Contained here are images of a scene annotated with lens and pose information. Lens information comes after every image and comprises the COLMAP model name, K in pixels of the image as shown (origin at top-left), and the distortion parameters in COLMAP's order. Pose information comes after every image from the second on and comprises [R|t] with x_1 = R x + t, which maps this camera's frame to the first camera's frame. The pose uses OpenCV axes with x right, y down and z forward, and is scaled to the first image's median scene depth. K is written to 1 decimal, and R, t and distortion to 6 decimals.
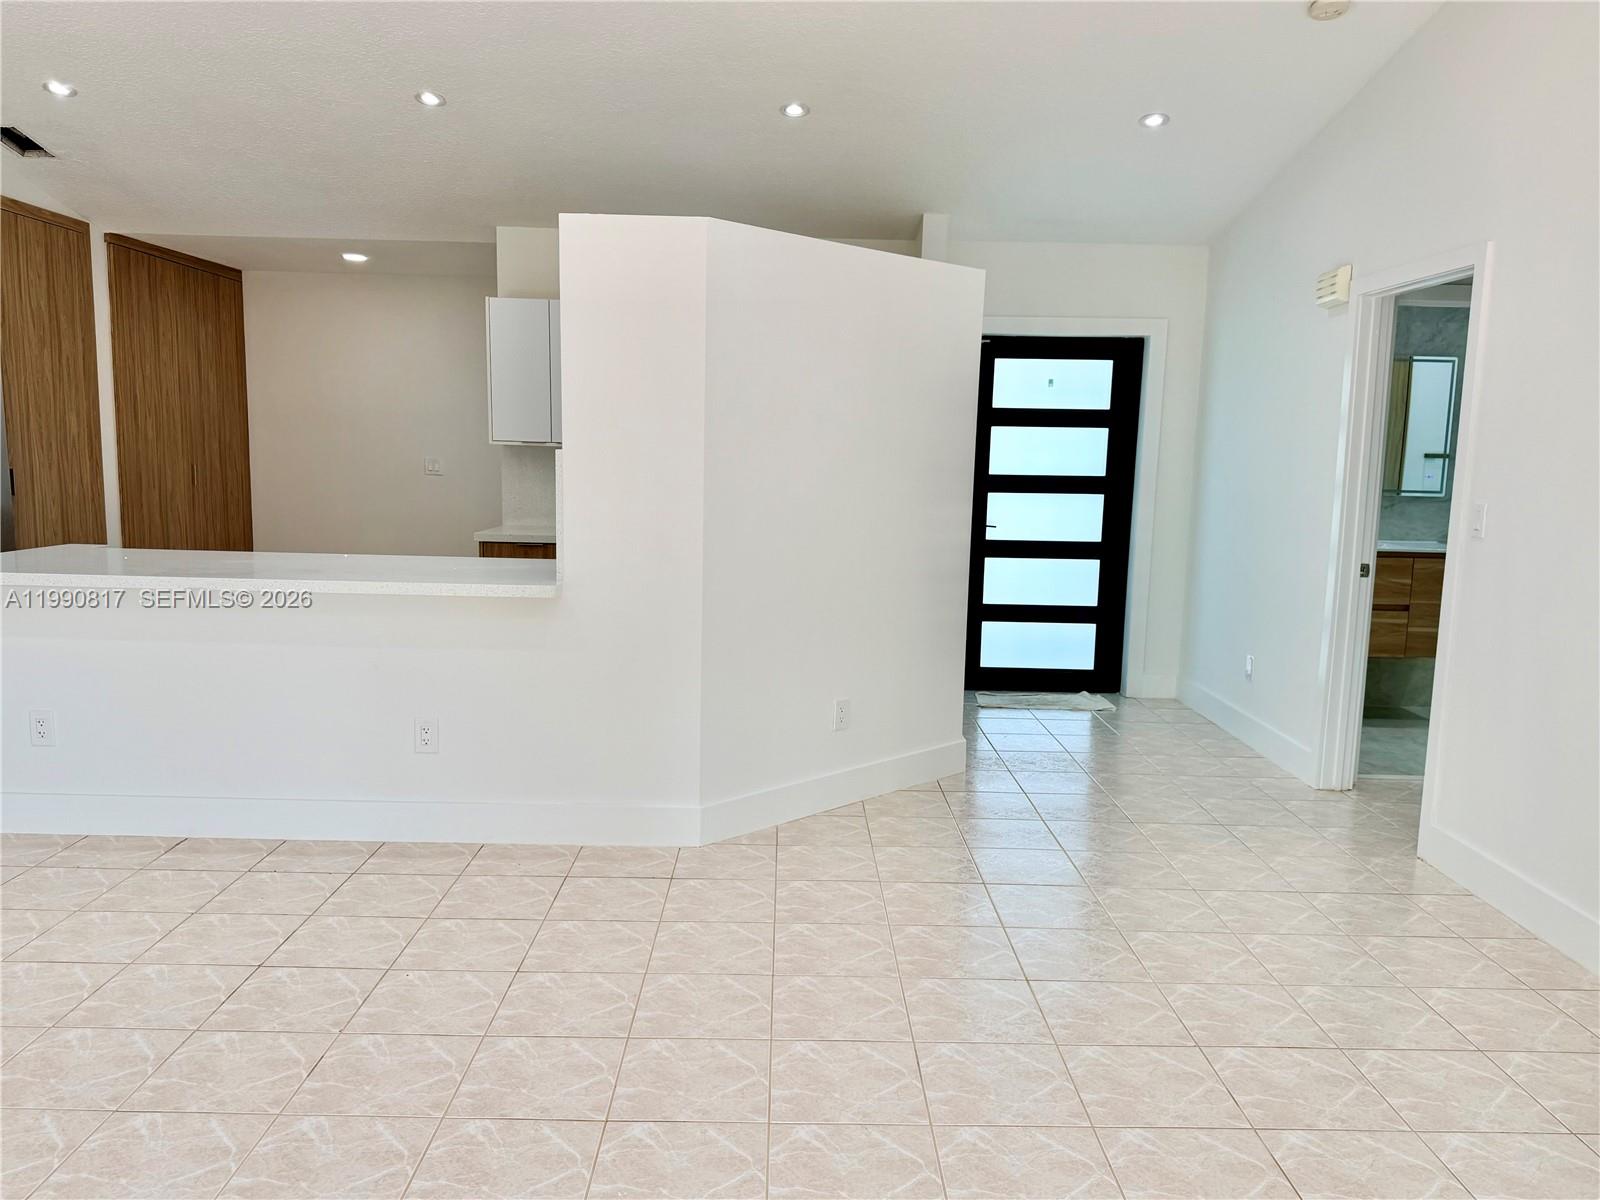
lens RADIAL K [[1181.7, 0, 784.9], [0, 1181.7, 588.7], [0, 0, 1]] dist [0.040540, -0.031143]
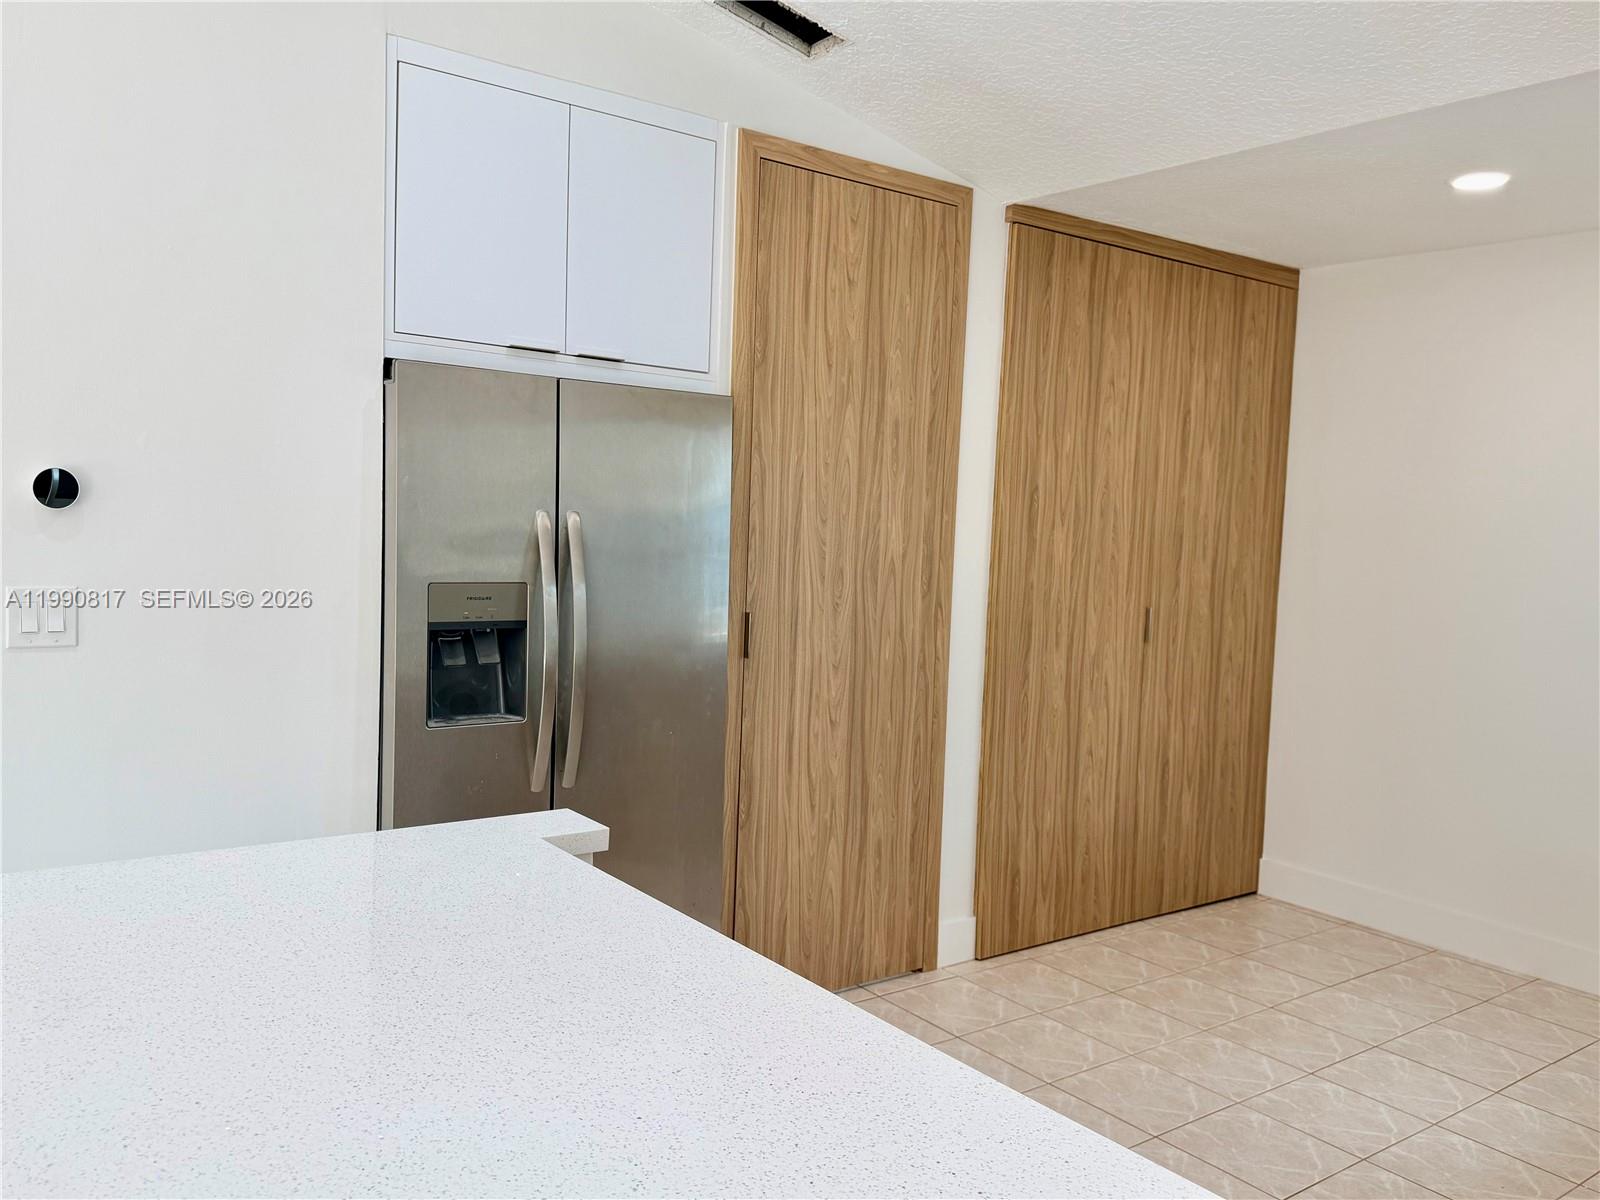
lens RADIAL K [[1219.4, 0, 790.9], [0, 1219.4, 612.8], [0, 0, 1]] dist [0.034498, -0.060449]
pose [[0.595500, 0.084177, -0.798933, -0.141575], [-0.129459, 0.991553, 0.007978, -0.092548], [0.792856, 0.098678, 0.601367, 0.566323]]
